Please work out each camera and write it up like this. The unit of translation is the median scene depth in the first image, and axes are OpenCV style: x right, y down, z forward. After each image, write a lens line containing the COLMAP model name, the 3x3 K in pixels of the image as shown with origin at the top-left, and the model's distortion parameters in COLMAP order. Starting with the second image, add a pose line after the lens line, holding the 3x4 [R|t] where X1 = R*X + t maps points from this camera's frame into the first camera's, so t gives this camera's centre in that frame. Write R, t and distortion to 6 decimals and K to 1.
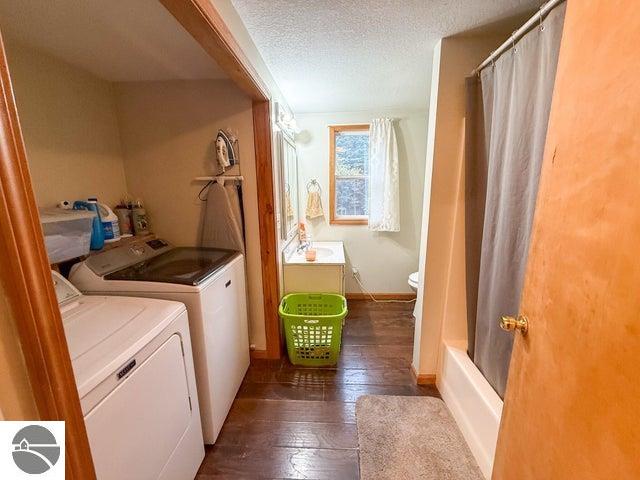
lens RADIAL K [[255.7, 0, 317.0], [0, 255.7, 239.7], [0, 0, 1]] dist [-0.001429, -0.000146]
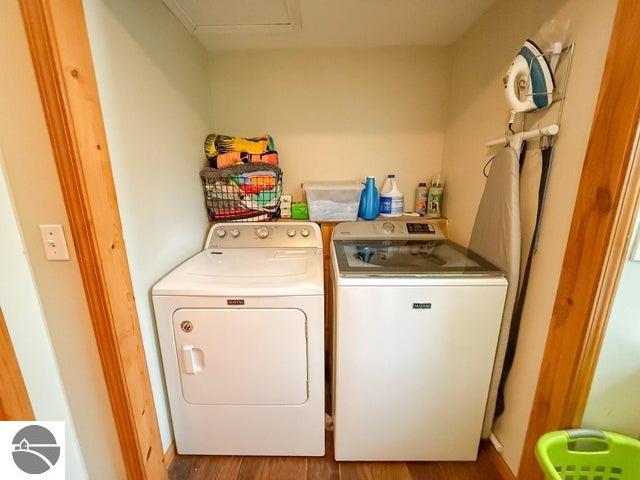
lens RADIAL K [[255.7, 0, 317.0], [0, 255.7, 239.7], [0, 0, 1]] dist [-0.001429, -0.000146]
pose [[0.029987, 0.232820, -0.972057, 0.168343], [-0.187062, 0.956620, 0.223352, -0.058955], [0.981890, 0.175138, 0.072238, 0.480840]]
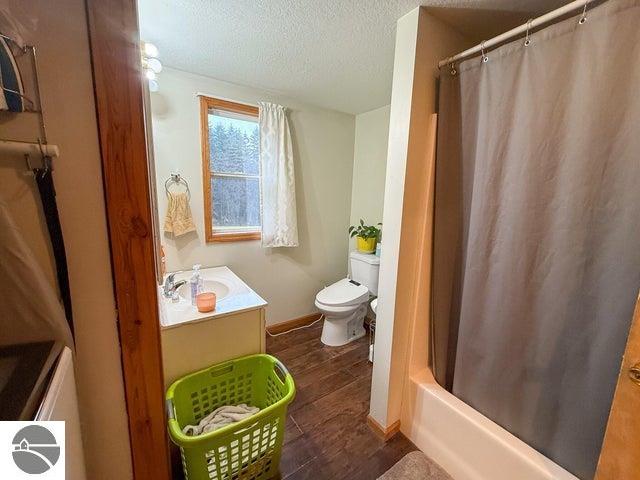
lens RADIAL K [[261.3, 0, 313.4], [0, 261.3, 239.3], [0, 0, 1]] dist [-0.001153, -0.000047]
pose [[0.790205, -0.064333, 0.609456, -0.197088], [0.080518, 0.996753, 0.000818, -0.065623], [-0.607530, 0.048425, 0.792819, 0.387938]]
